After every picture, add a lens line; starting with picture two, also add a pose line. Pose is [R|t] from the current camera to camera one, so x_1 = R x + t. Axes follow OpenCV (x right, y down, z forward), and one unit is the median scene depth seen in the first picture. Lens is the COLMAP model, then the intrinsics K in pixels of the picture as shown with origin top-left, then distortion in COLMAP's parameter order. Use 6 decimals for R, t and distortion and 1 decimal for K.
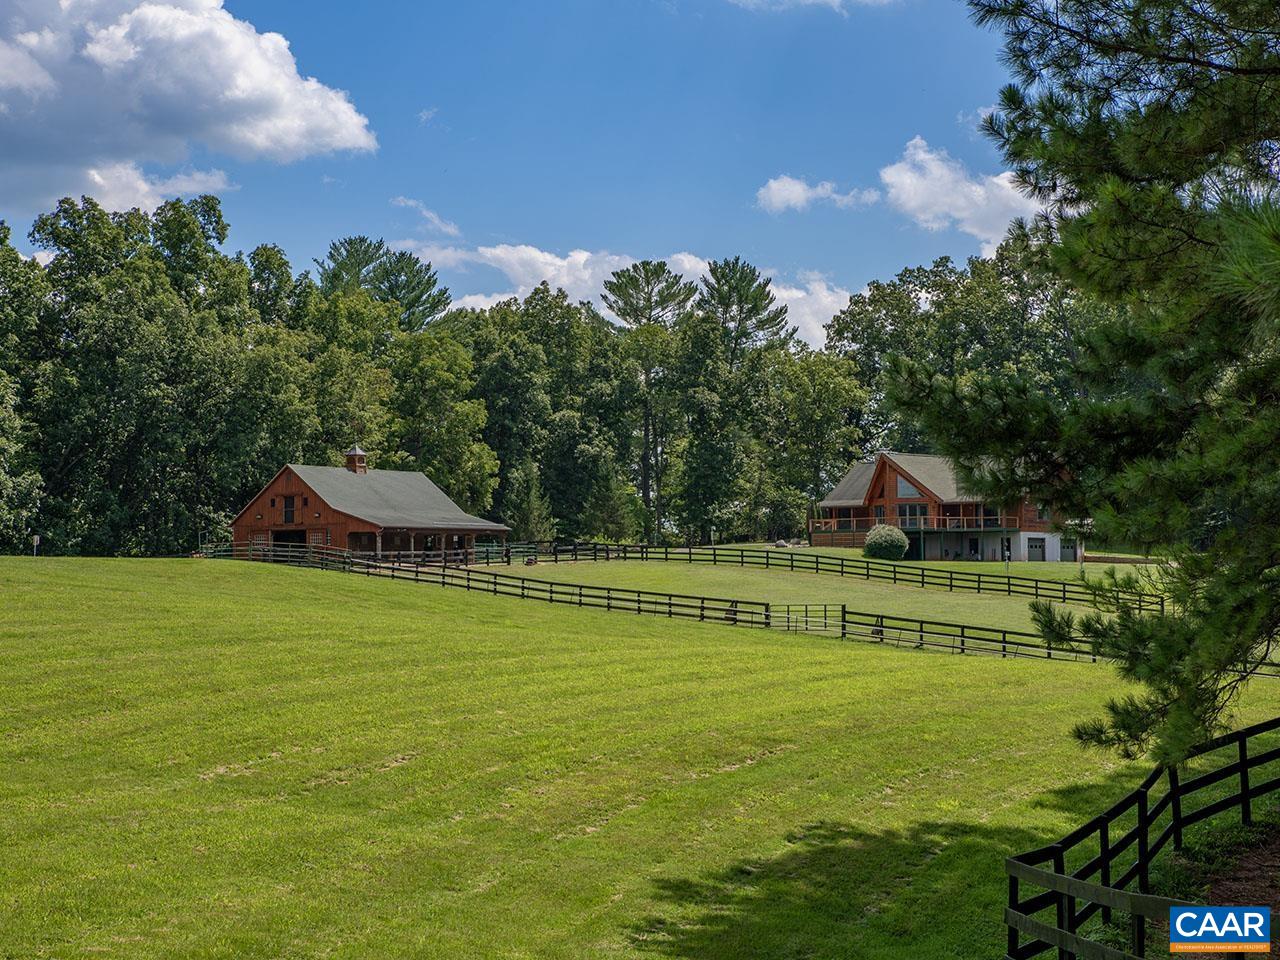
lens RADIAL K [[2056.5, 0, 640.0], [0, 2056.5, 480.0], [0, 0, 1]] dist [0.182695, -0.070816]
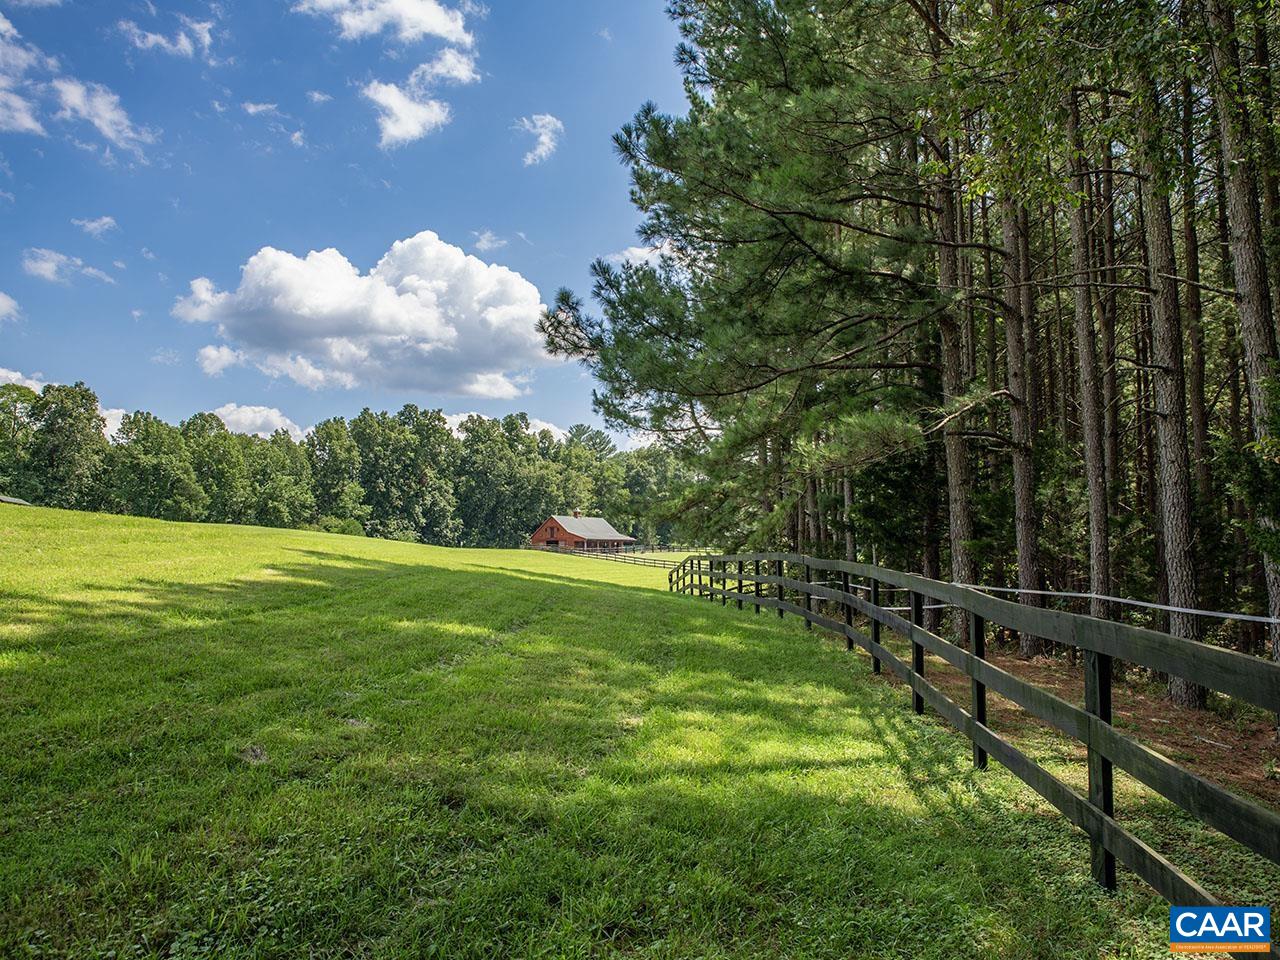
lens RADIAL K [[925.7, 0, 640.0], [0, 925.7, 480.0], [0, 0, 1]] dist [-0.060271, -0.001525]
pose [[0.997053, -0.007893, -0.076310, 0.028277], [0.004571, 0.999038, -0.043608, -0.000480], [0.076581, 0.043130, 0.996130, -0.147652]]
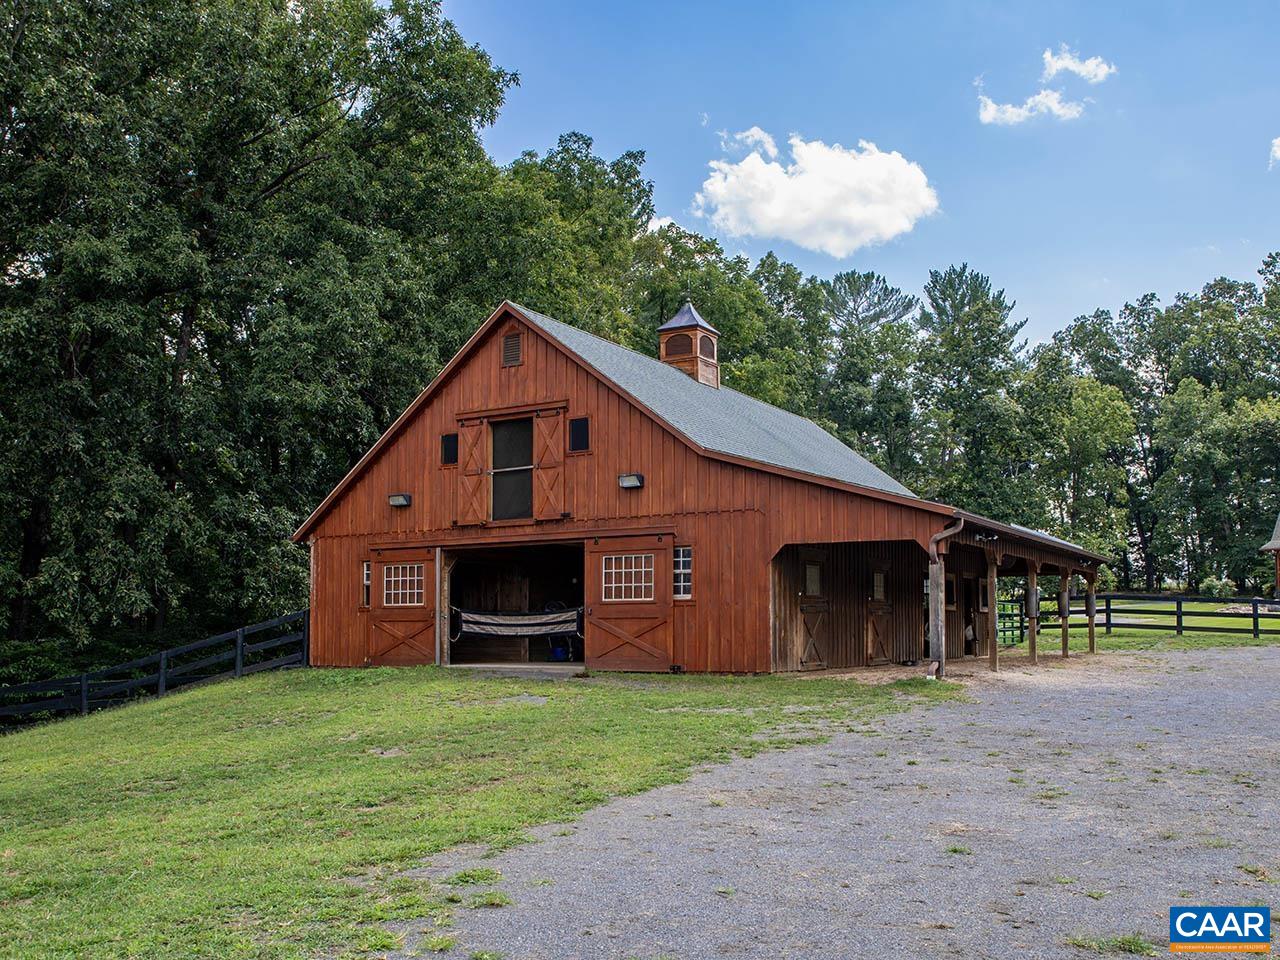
lens RADIAL K [[925.7, 0, 640.0], [0, 925.7, 480.0], [0, 0, 1]] dist [-0.060271, -0.001525]
pose [[0.996327, 0.007226, 0.085326, -0.140194], [0.001902, 0.994320, -0.106415, 0.024437], [-0.085610, 0.106186, 0.990654, 0.755161]]
